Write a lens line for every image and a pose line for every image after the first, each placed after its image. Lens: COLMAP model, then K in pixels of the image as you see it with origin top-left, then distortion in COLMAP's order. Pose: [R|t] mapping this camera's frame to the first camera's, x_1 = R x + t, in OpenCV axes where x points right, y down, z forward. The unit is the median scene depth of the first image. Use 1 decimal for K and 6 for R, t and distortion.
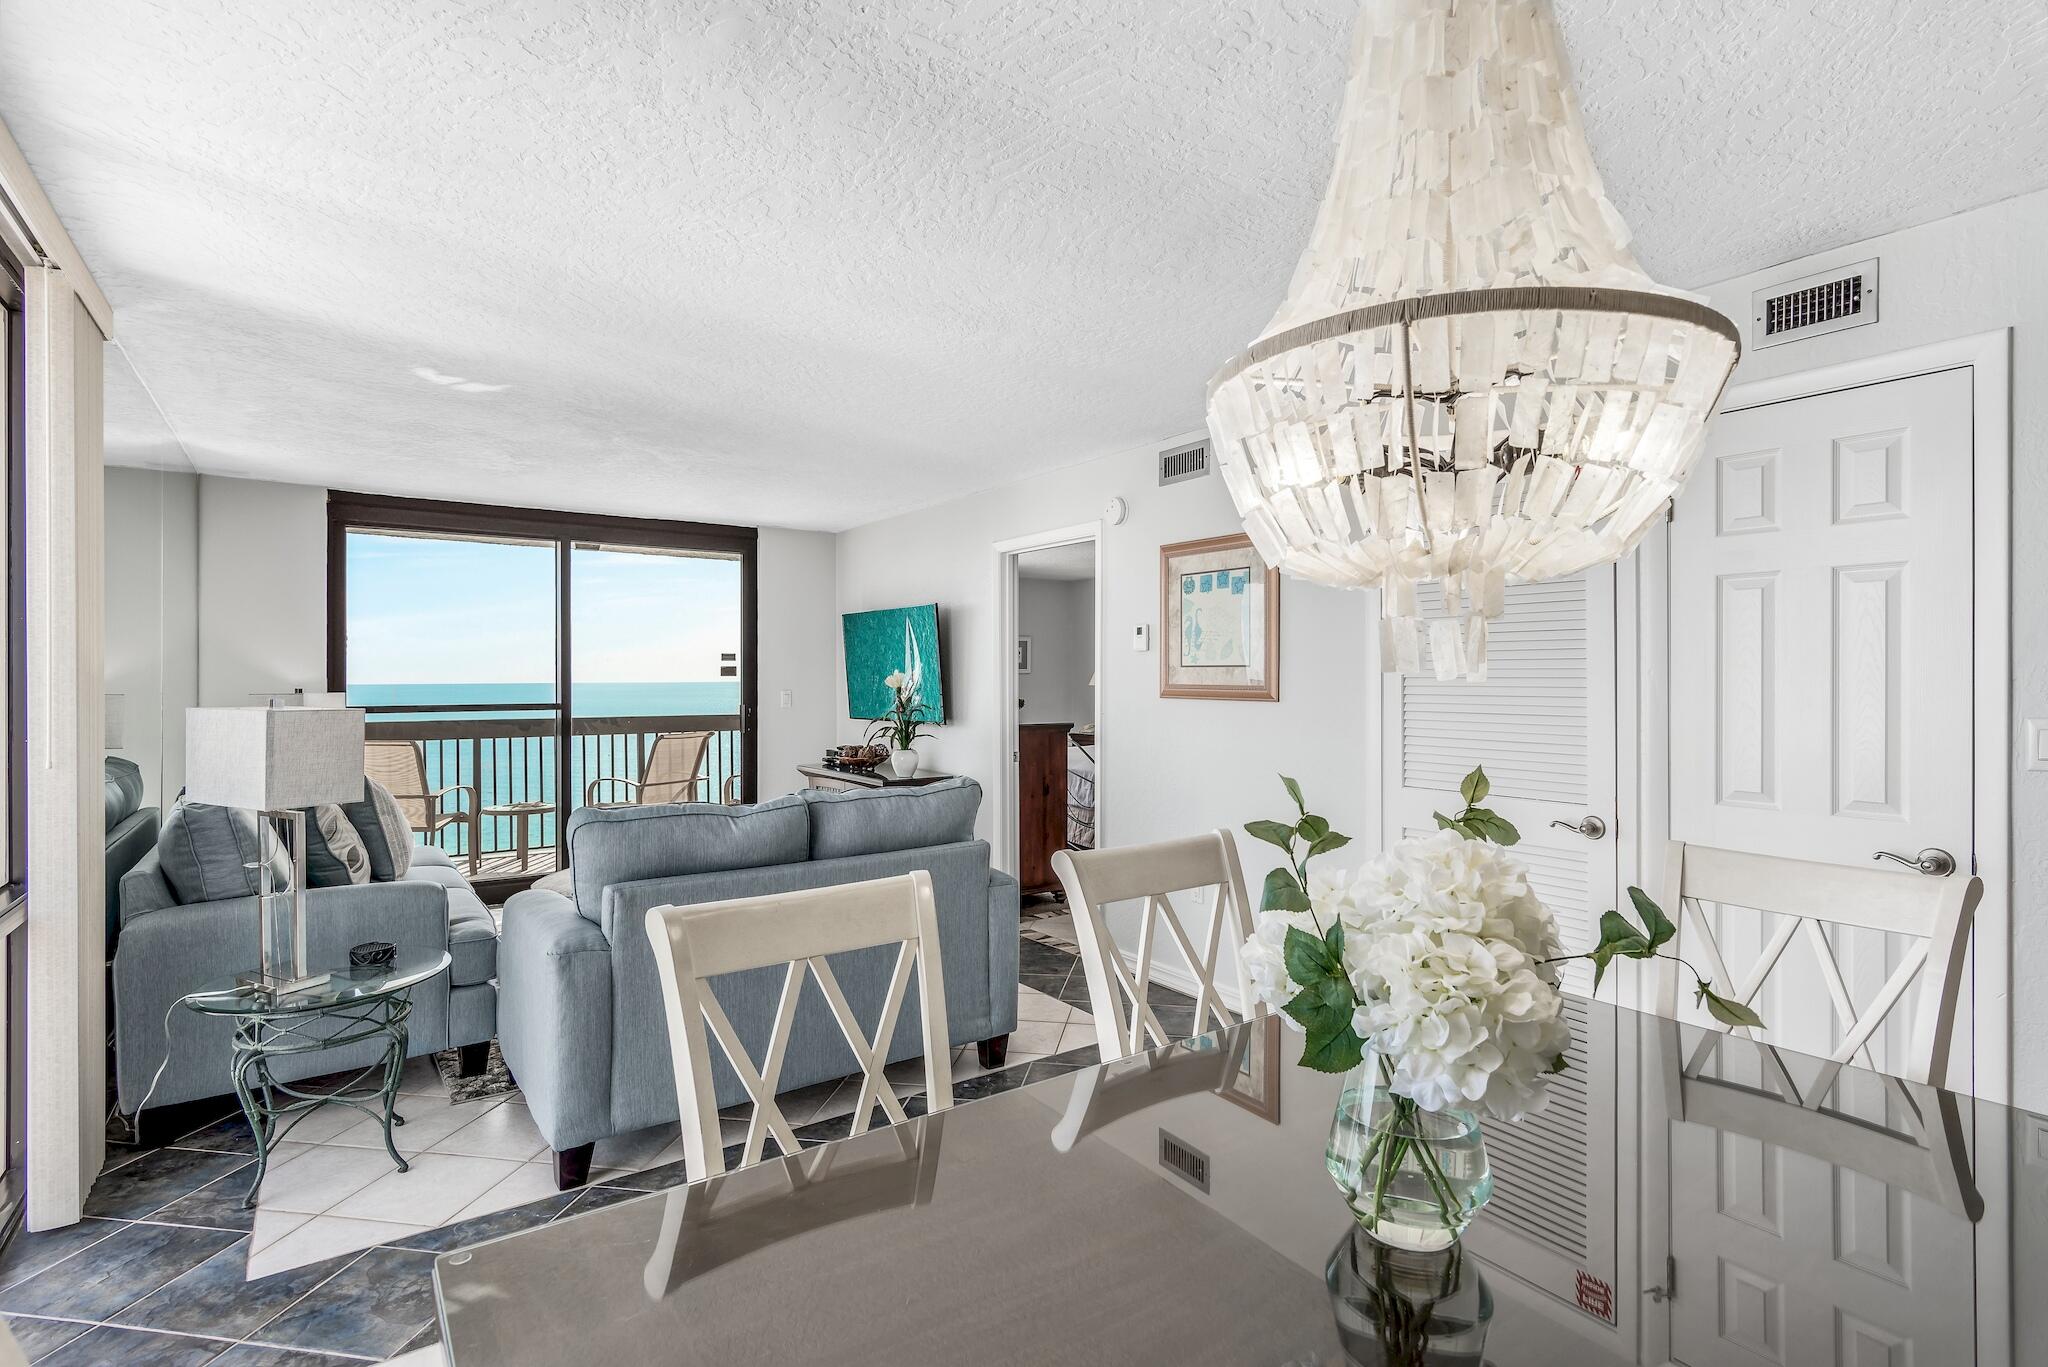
lens RADIAL K [[985.7, 0, 1024.0], [0, 985.7, 683.5], [0, 0, 1]] dist [0.002364, 0.000270]
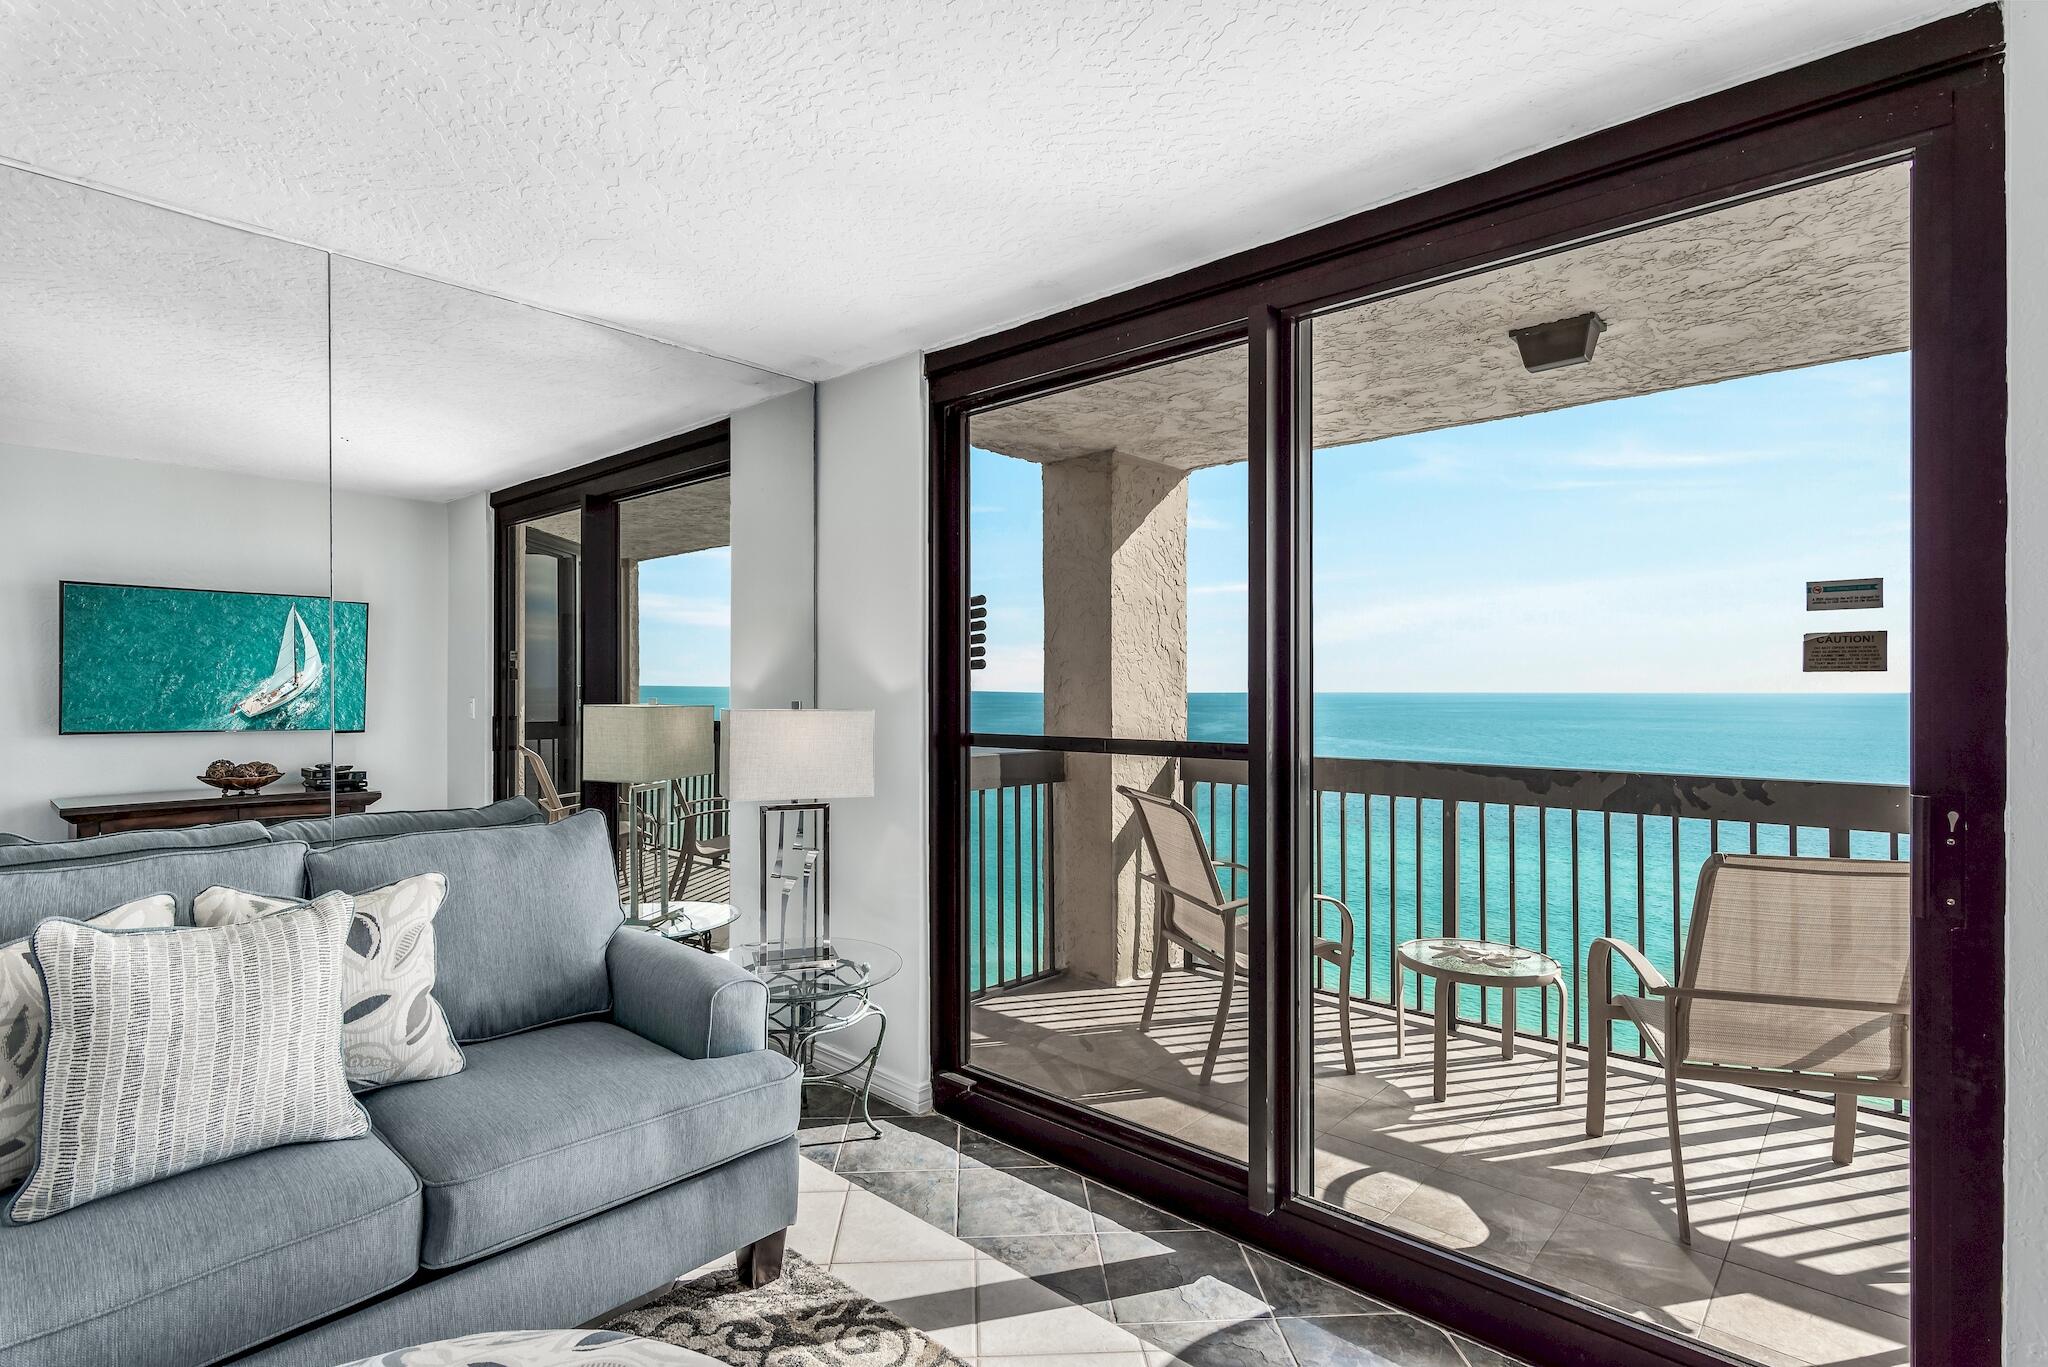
lens RADIAL K [[995.4, 0, 1025.5], [0, 995.4, 692.5], [0, 0, 1]] dist [-0.003062, -0.000192]
pose [[0.217477, 0.005247, -0.976051, -0.111557], [-0.003026, 0.999984, 0.004701, -0.003138], [0.976061, 0.001932, 0.217489, 0.817262]]
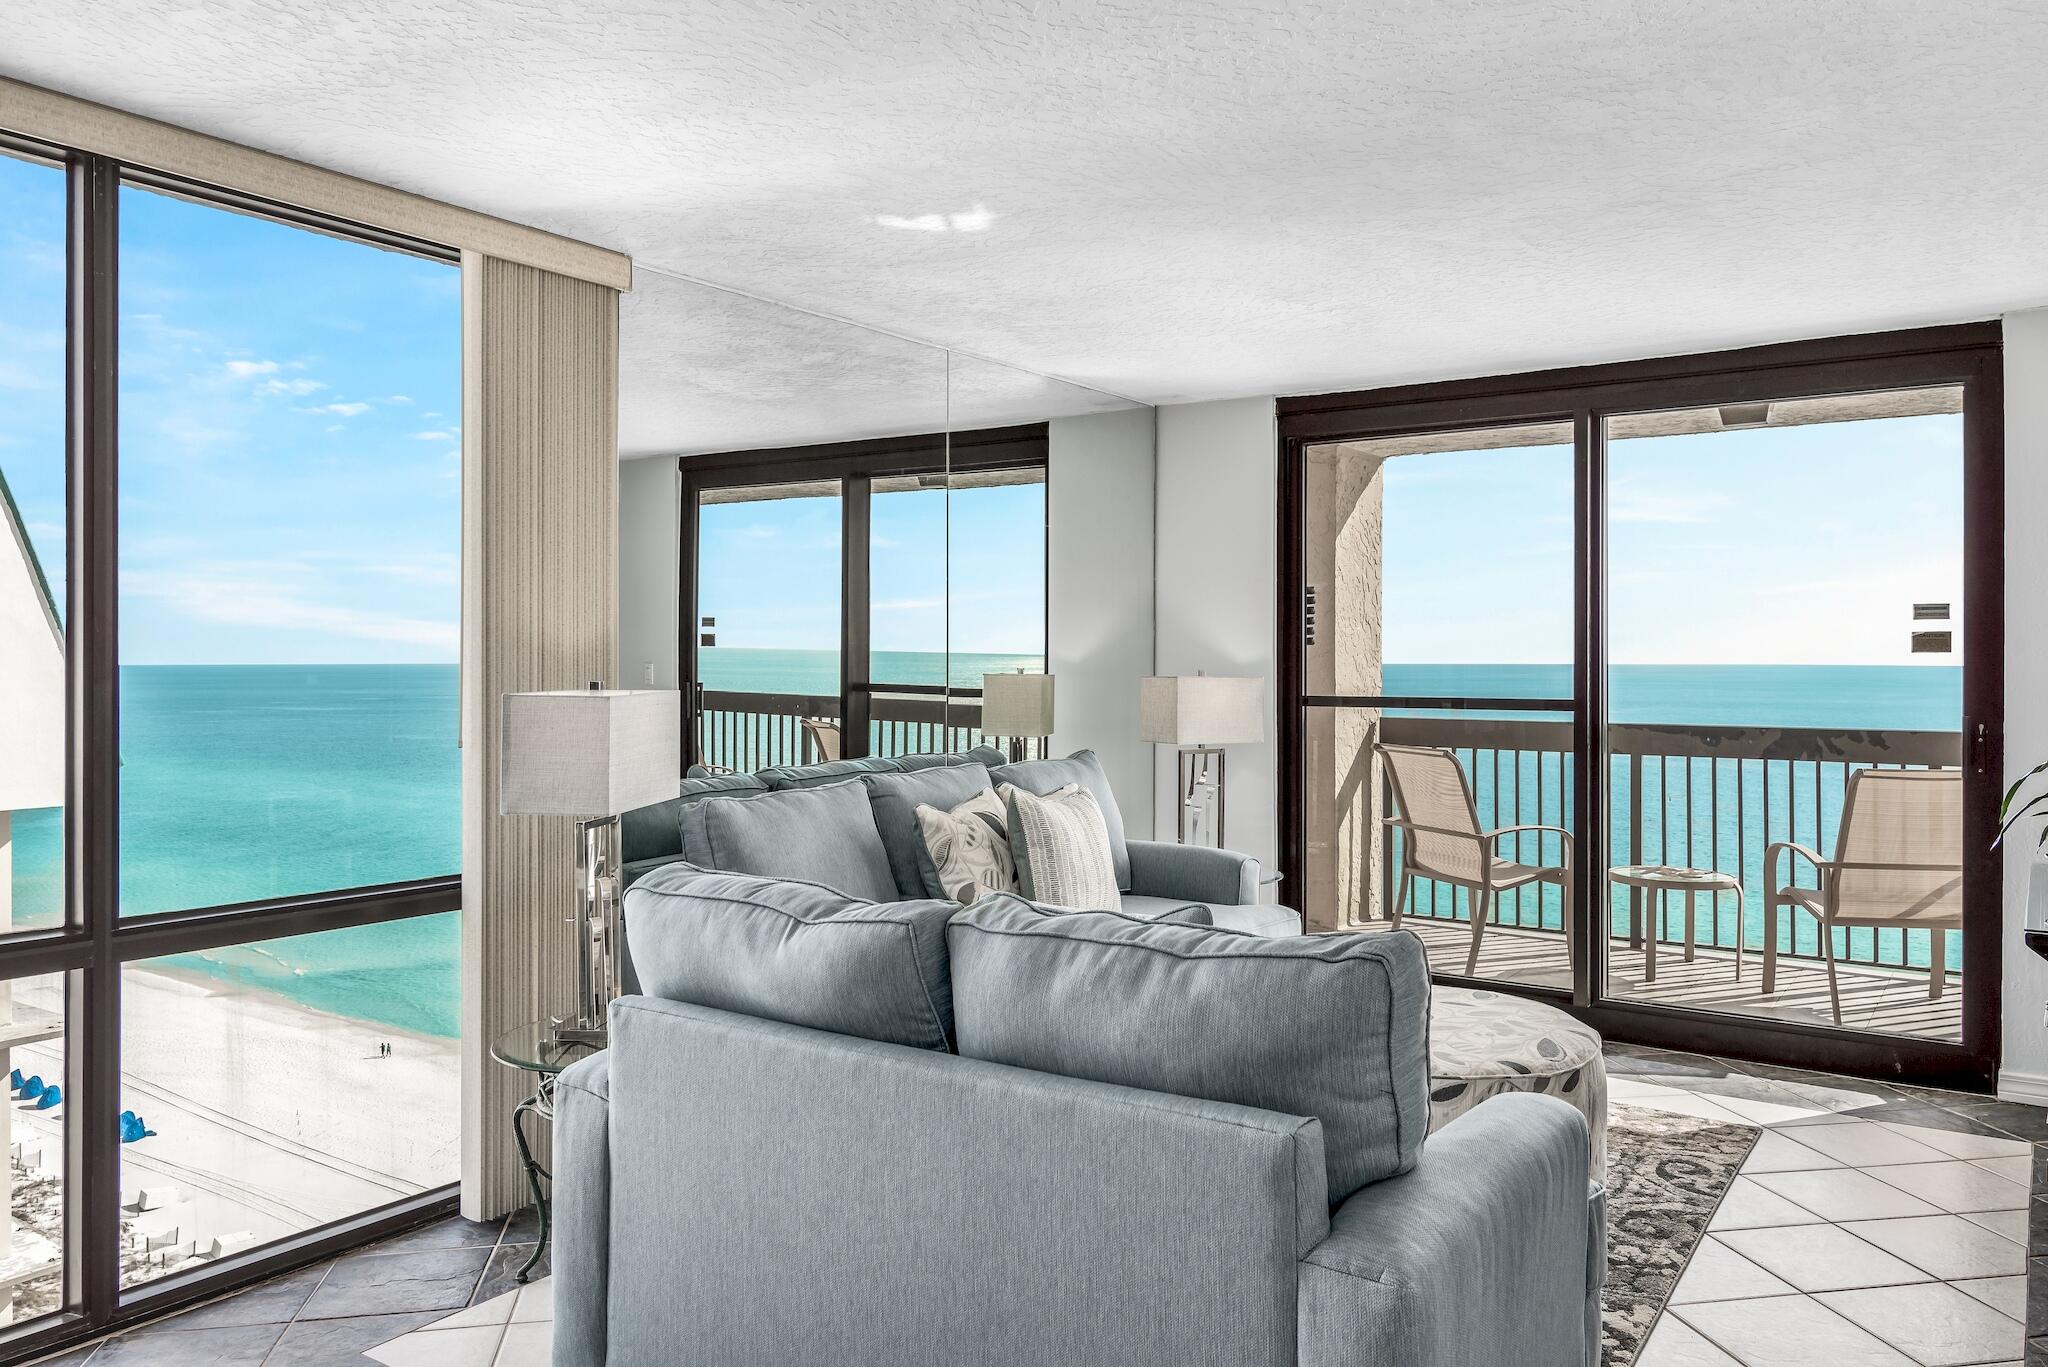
lens RADIAL K [[1473.9, 0, 1028.2], [0, 1473.9, 659.8], [0, 0, 1]] dist [-0.003845, 0.000377]
pose [[0.339191, 0.002642, -0.940714, 0.226904], [-0.005950, 0.999982, 0.000663, -0.002194], [0.940699, 0.005372, 0.339201, 0.400836]]
